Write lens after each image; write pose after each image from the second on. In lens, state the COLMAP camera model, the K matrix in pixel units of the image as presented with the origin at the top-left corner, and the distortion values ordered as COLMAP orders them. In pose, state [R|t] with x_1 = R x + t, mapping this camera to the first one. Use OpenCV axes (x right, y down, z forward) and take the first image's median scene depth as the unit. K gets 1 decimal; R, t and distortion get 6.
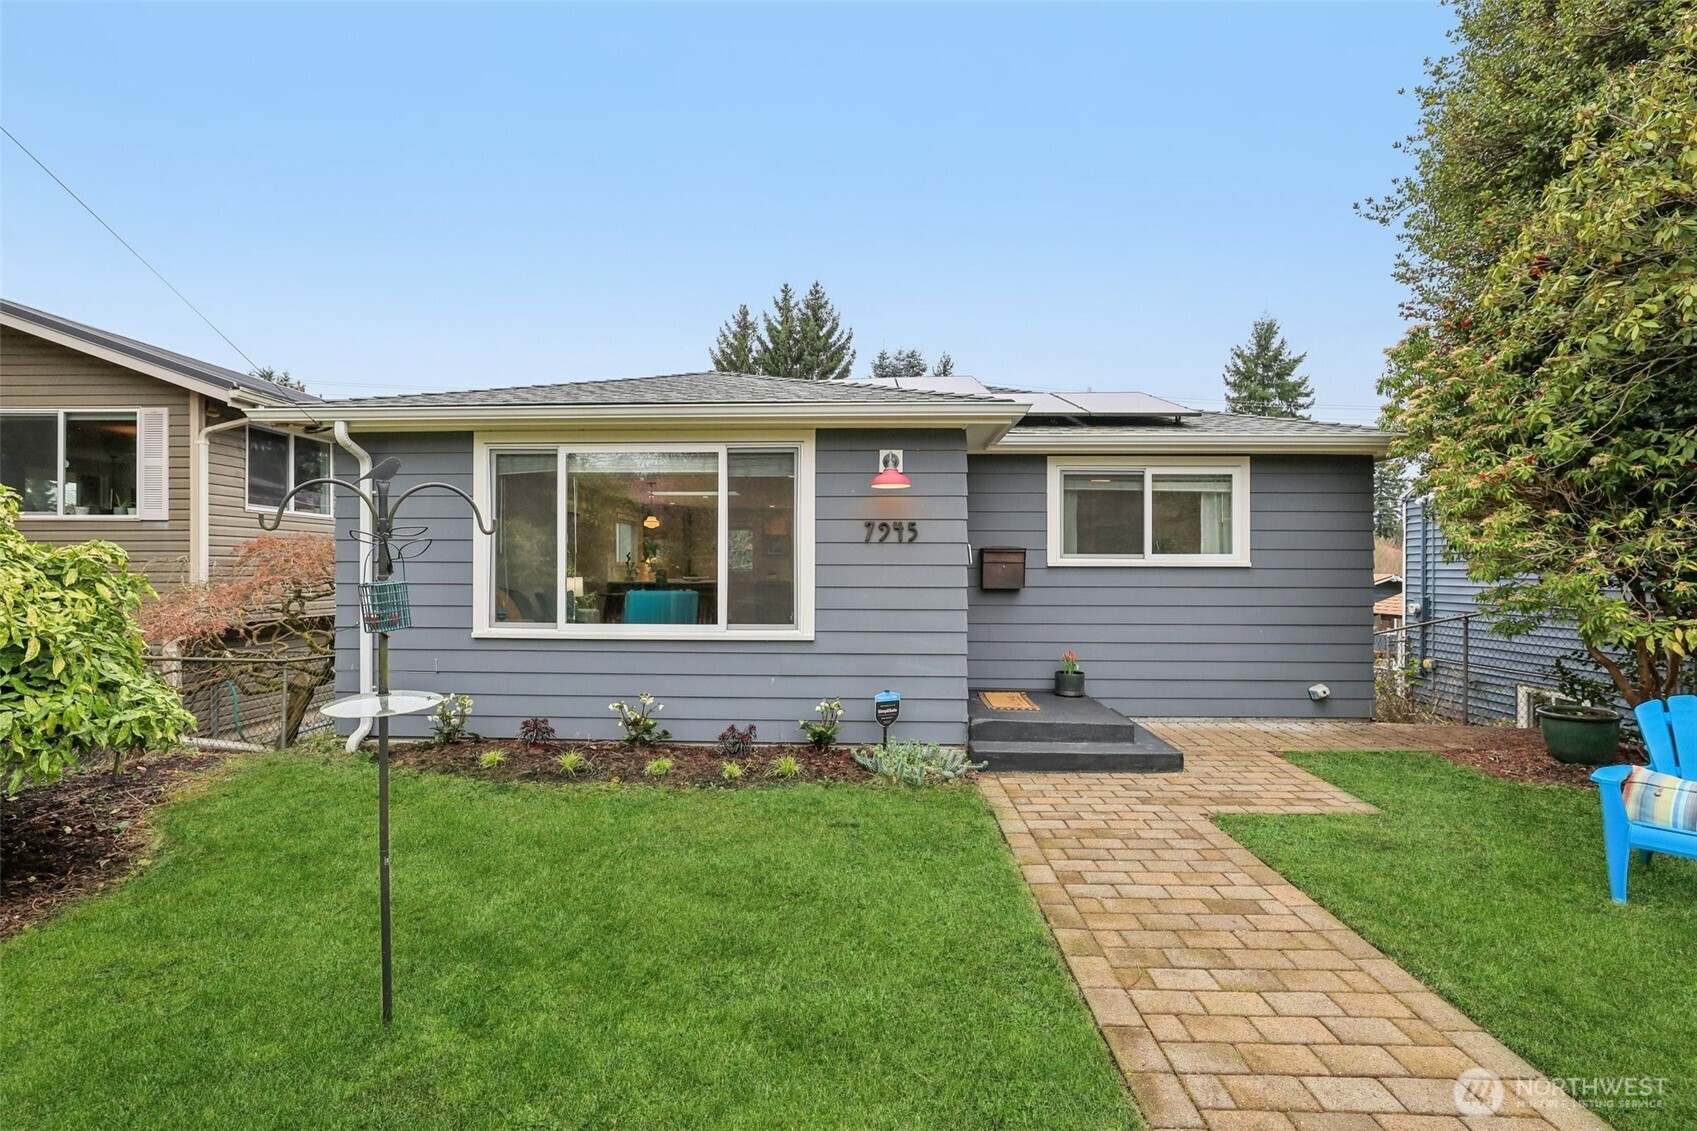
lens RADIAL K [[793.5, 0, 848.5], [0, 793.5, 565.5], [0, 0, 1]] dist [-0.041323, 0.021756]
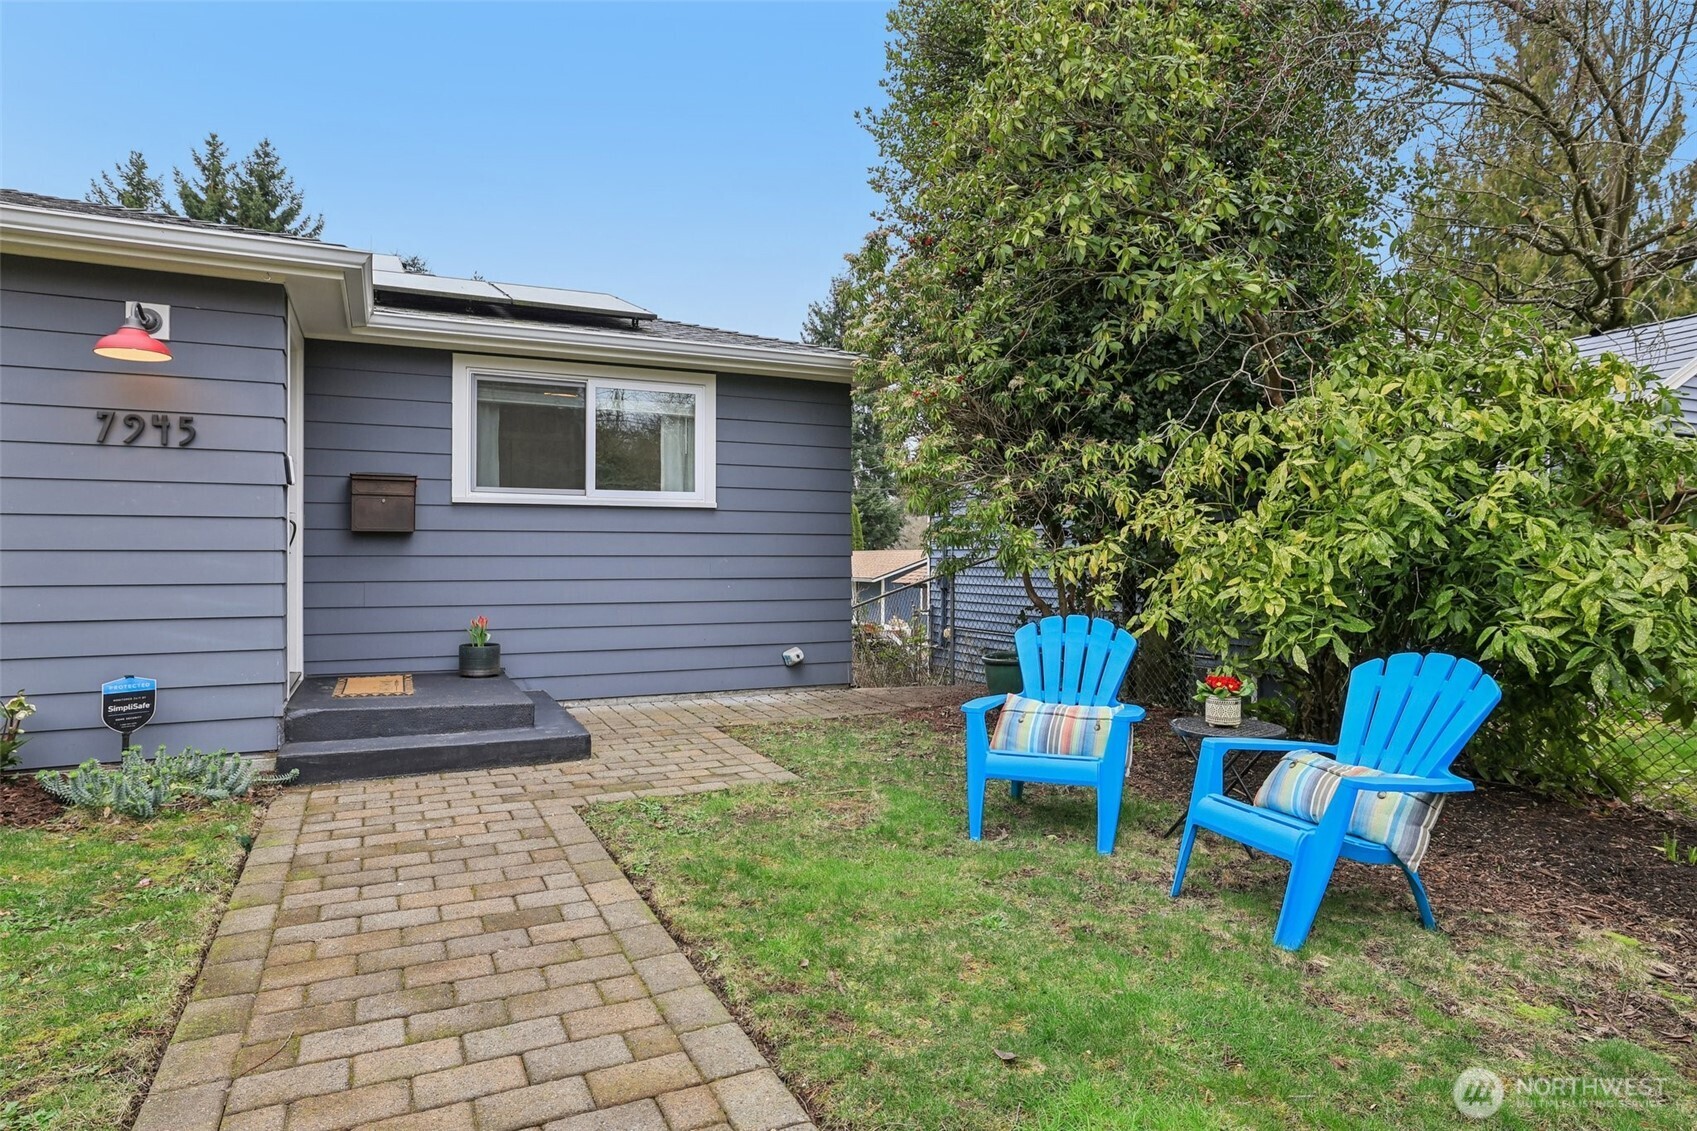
lens RADIAL K [[972.2, 0, 846.8], [0, 972.2, 544.1], [0, 0, 1]] dist [-0.038456, 0.043076]
pose [[0.886866, 0.003122, 0.462015, 0.183385], [0.000474, 0.999970, -0.007667, 0.052923], [-0.462026, 0.007019, 0.886839, 0.040338]]
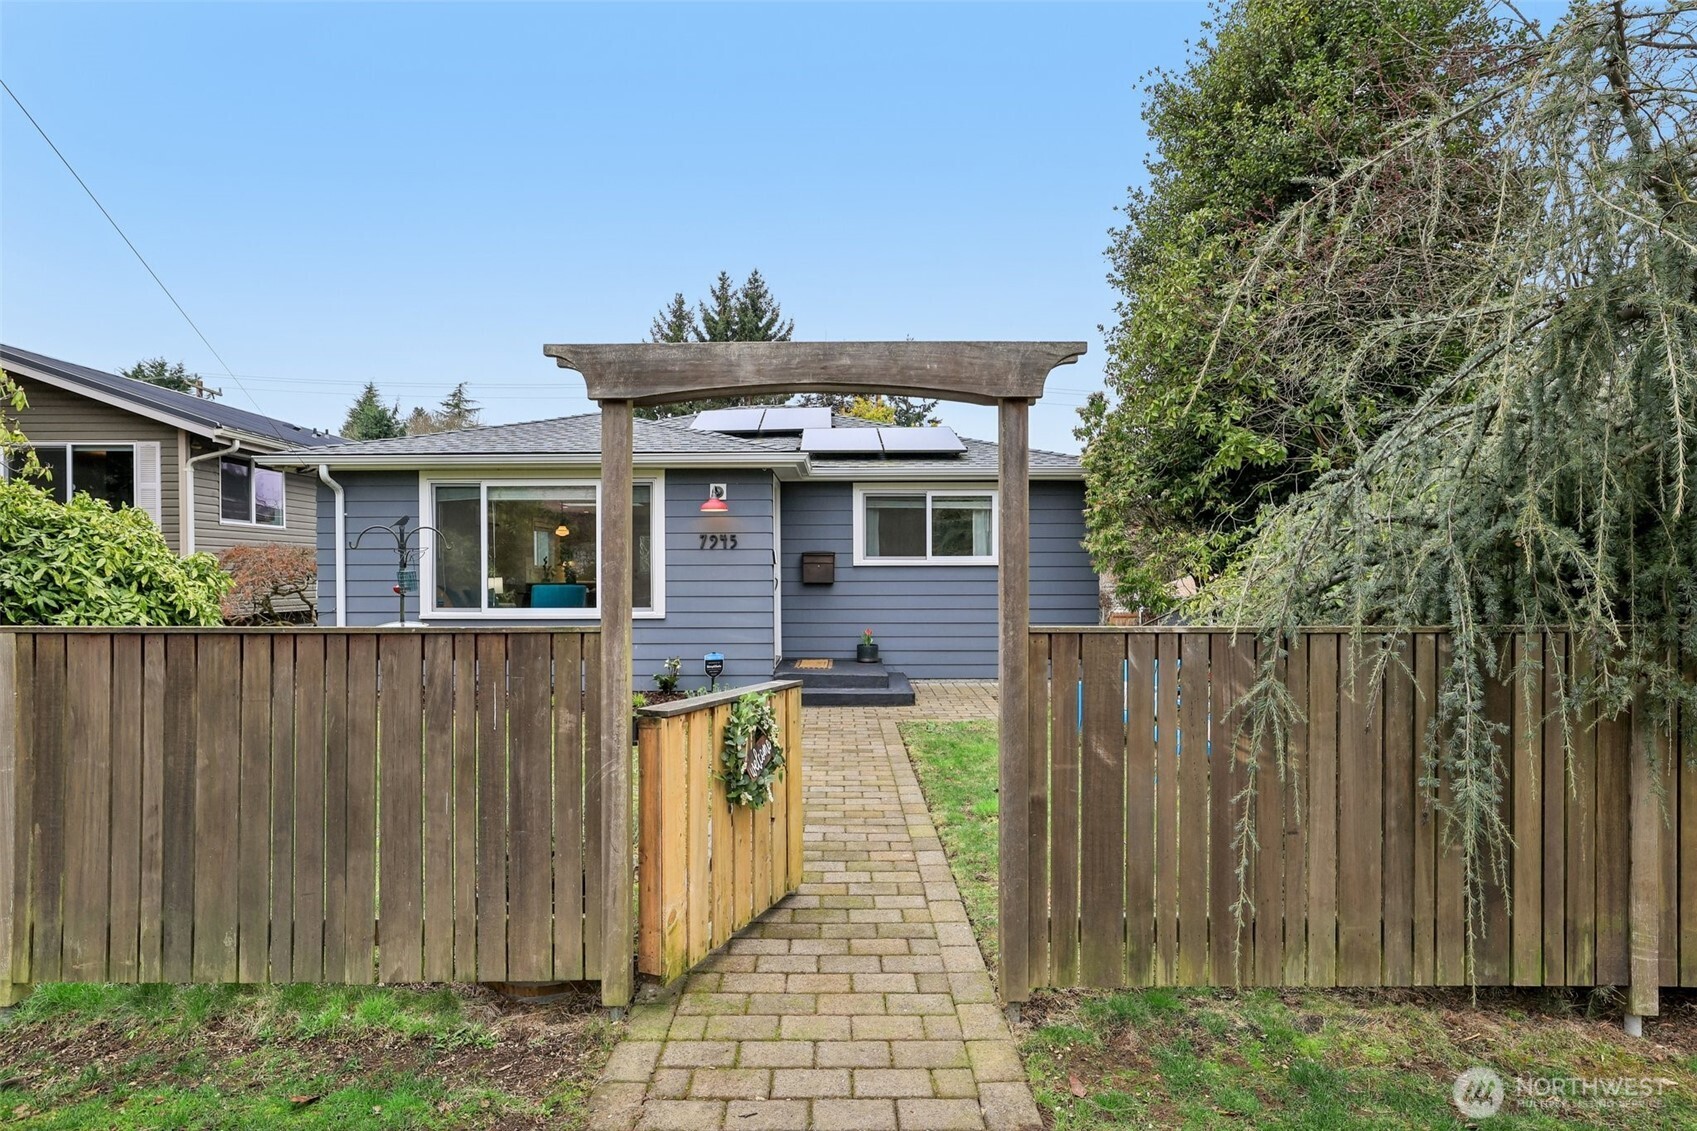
lens RADIAL K [[890.9, 0, 838.3], [0, 890.9, 567.7], [0, 0, 1]] dist [-0.027045, 0.021756]
pose [[0.999553, -0.005766, 0.029351, 0.206419], [0.005819, 0.999982, -0.001704, 0.007738], [-0.029340, 0.001874, 0.999568, -0.558828]]
